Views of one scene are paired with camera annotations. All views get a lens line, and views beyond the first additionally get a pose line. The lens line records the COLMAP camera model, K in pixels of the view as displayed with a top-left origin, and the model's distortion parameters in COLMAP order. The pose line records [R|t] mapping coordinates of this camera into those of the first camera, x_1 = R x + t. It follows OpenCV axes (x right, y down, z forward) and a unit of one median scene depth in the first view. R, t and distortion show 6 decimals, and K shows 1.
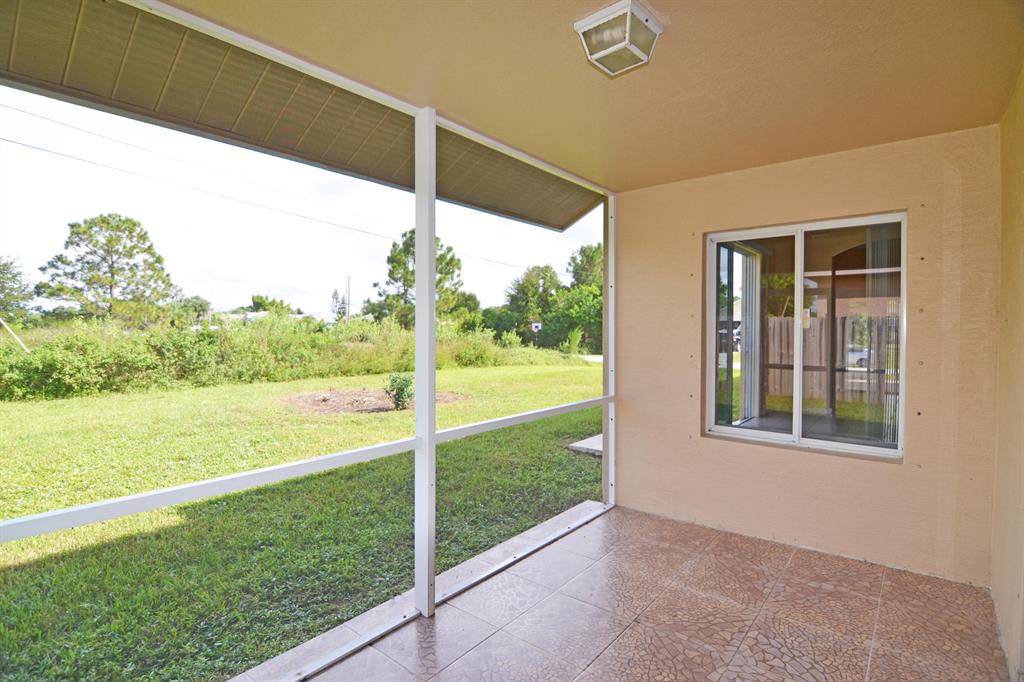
lens RADIAL K [[501.4, 0, 512.7], [0, 501.4, 338.1], [0, 0, 1]] dist [-0.019330, -0.001849]
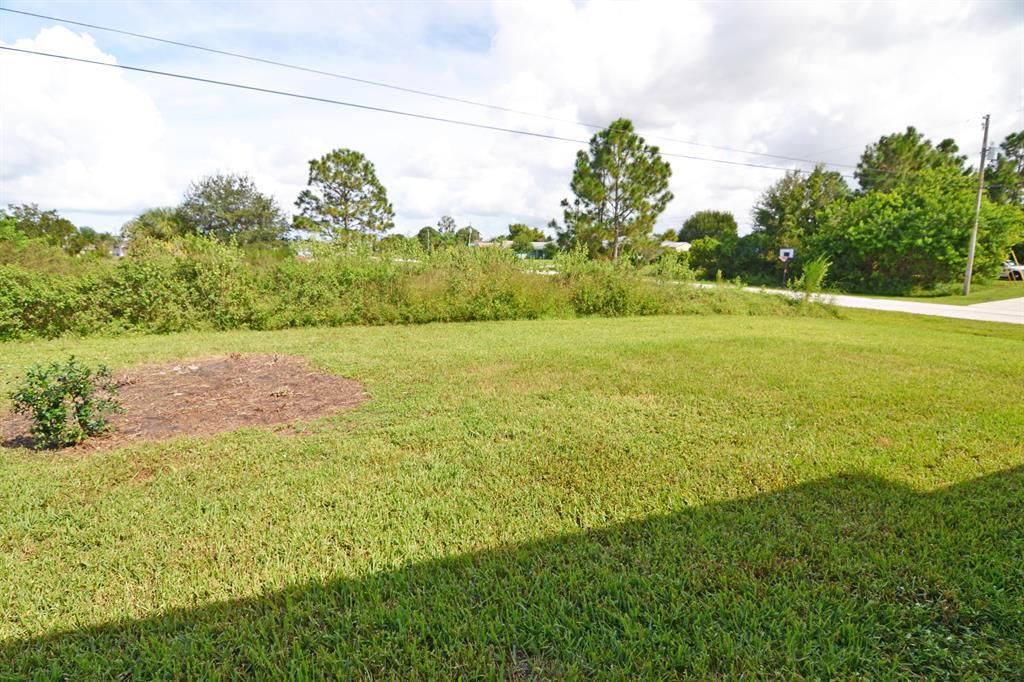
lens RADIAL K [[501.4, 0, 509.3], [0, 501.4, 333.5], [0, 0, 1]] dist [-0.019330, -0.001849]
pose [[0.868168, 0.075585, -0.490480, 0.071713], [-0.009123, 0.990597, 0.136506, -0.003864], [0.496186, -0.114035, 0.860695, 0.198484]]
